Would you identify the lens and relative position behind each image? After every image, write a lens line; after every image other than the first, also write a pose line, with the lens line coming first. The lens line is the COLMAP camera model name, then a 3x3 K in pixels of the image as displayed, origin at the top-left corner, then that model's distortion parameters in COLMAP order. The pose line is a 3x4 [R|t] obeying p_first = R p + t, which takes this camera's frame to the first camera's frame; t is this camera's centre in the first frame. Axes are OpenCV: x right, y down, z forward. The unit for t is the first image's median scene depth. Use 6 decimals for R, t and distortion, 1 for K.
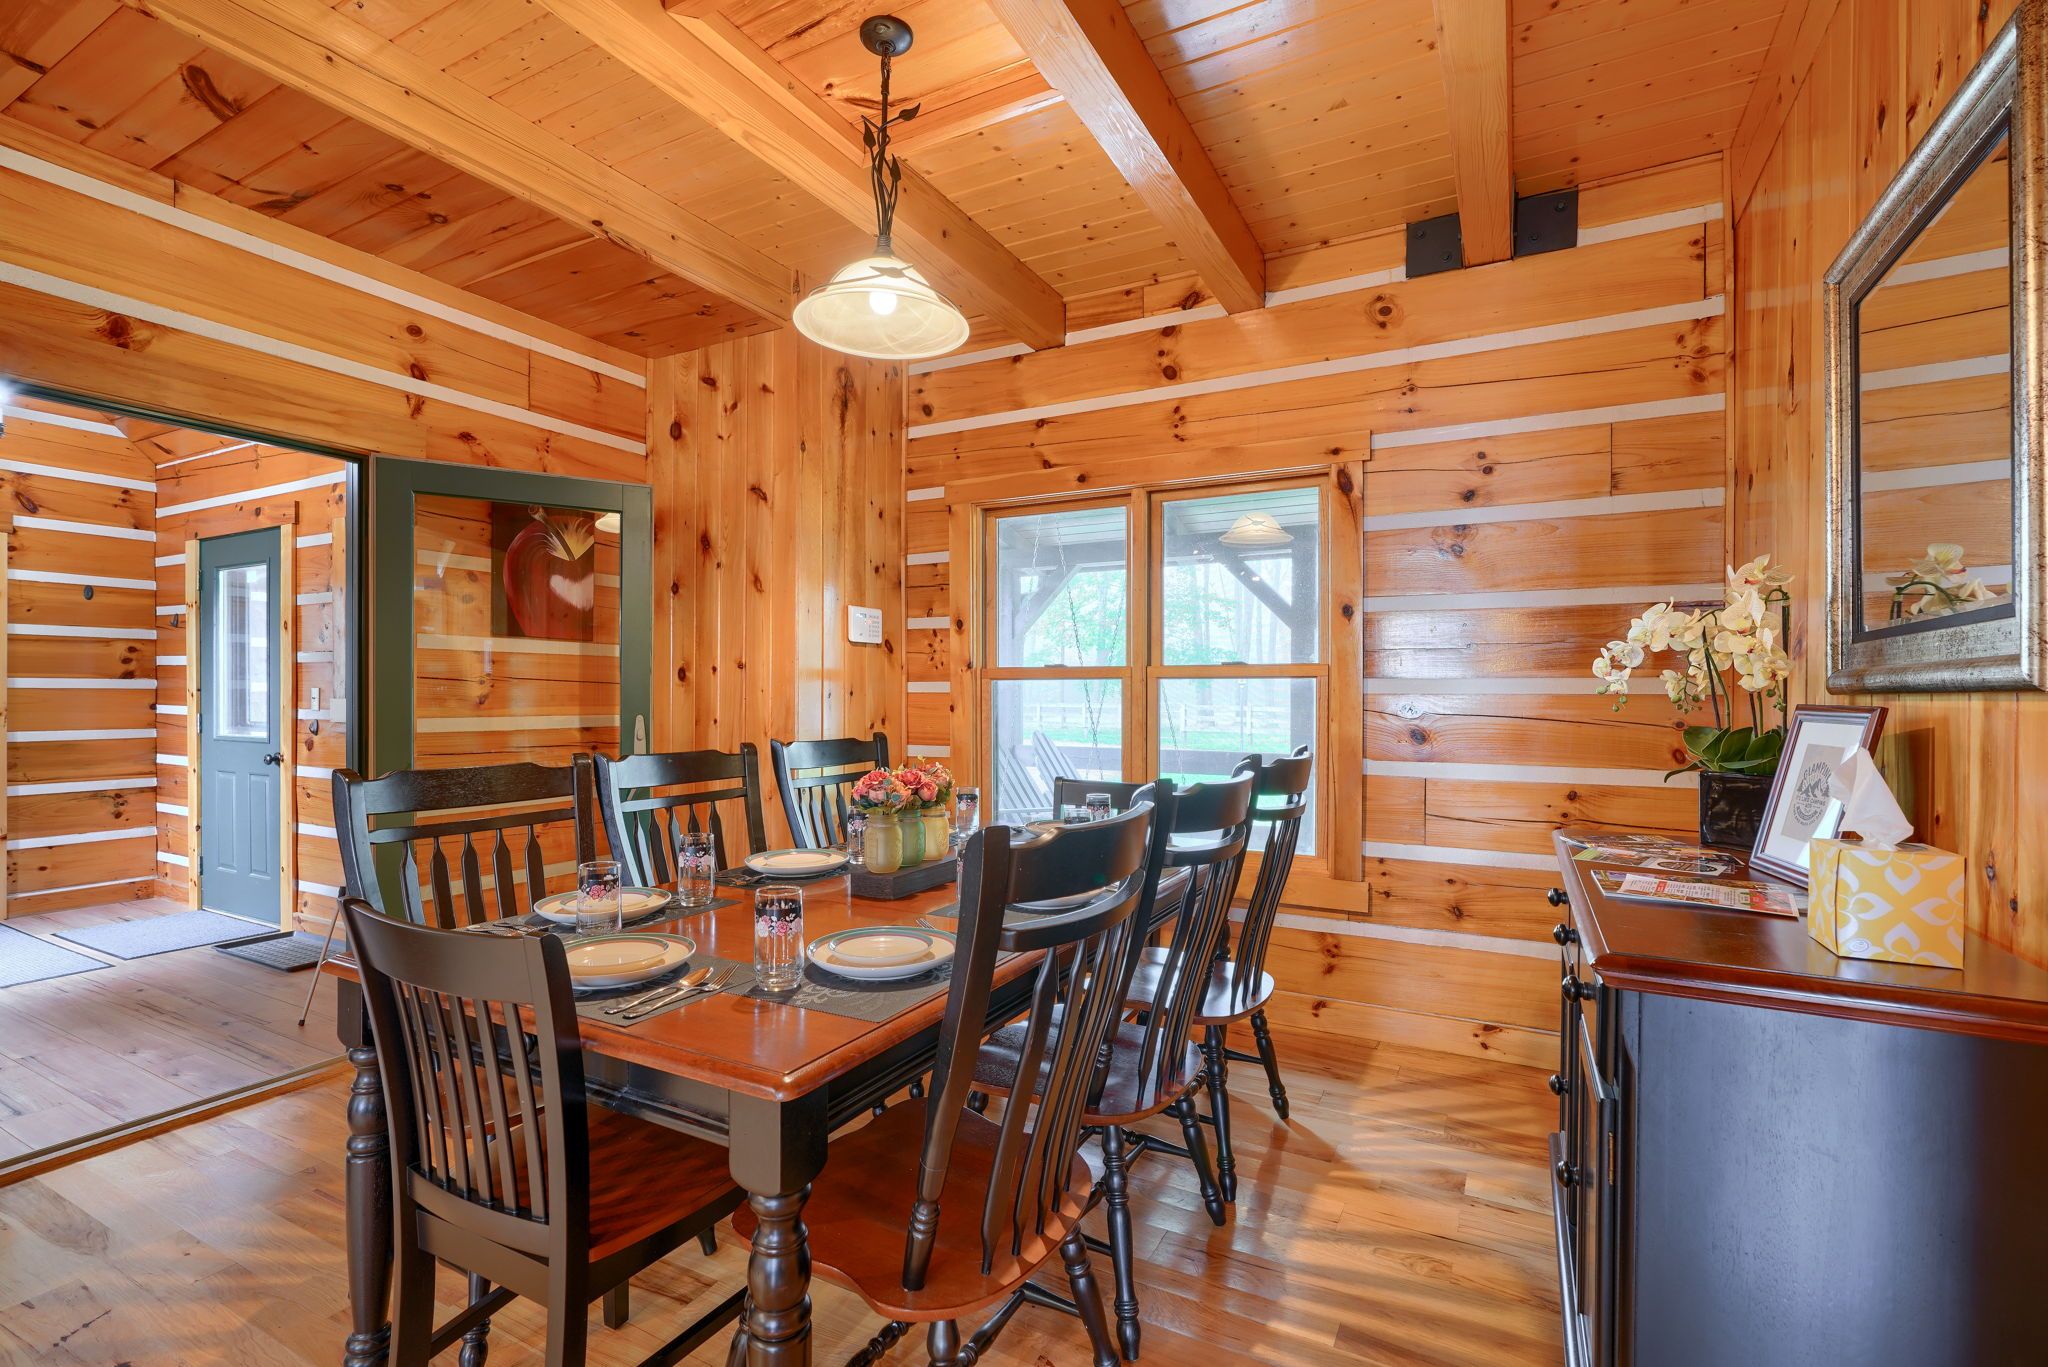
lens RADIAL K [[930.7, 0, 1018.2], [0, 930.7, 699.7], [0, 0, 1]] dist [-0.003477, 0.002423]
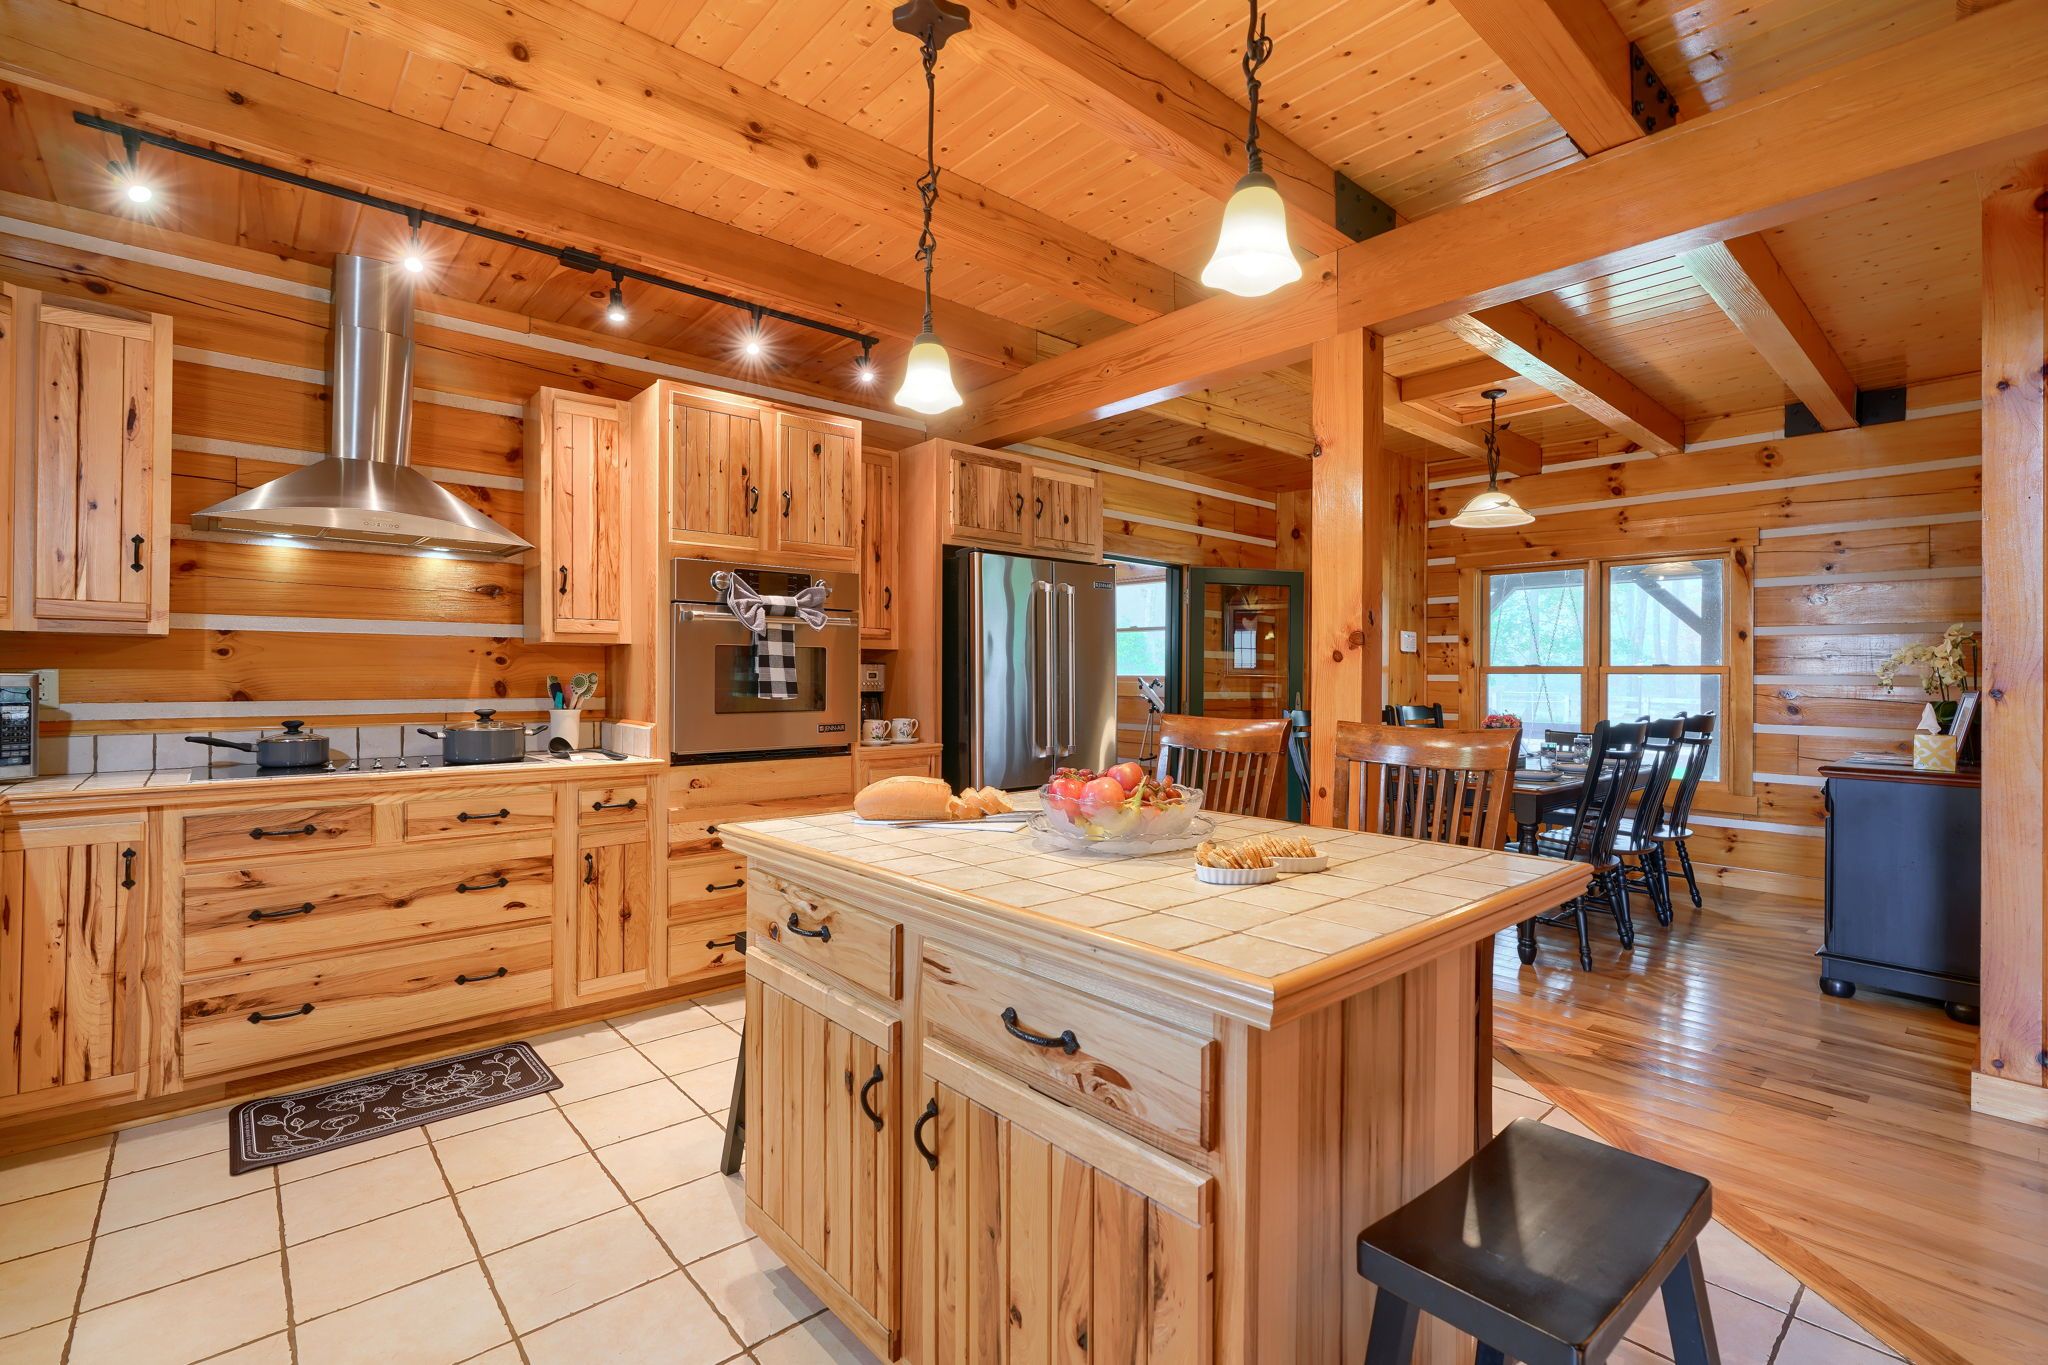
lens RADIAL K [[930.7, 0, 1022.5], [0, 930.7, 671.6], [0, 0, 1]] dist [-0.003477, 0.002423]
pose [[0.942177, 0.005799, -0.335064, -0.299174], [-0.010996, 0.999847, -0.013615, 0.007749], [0.334934, 0.016512, 0.942097, -0.985702]]
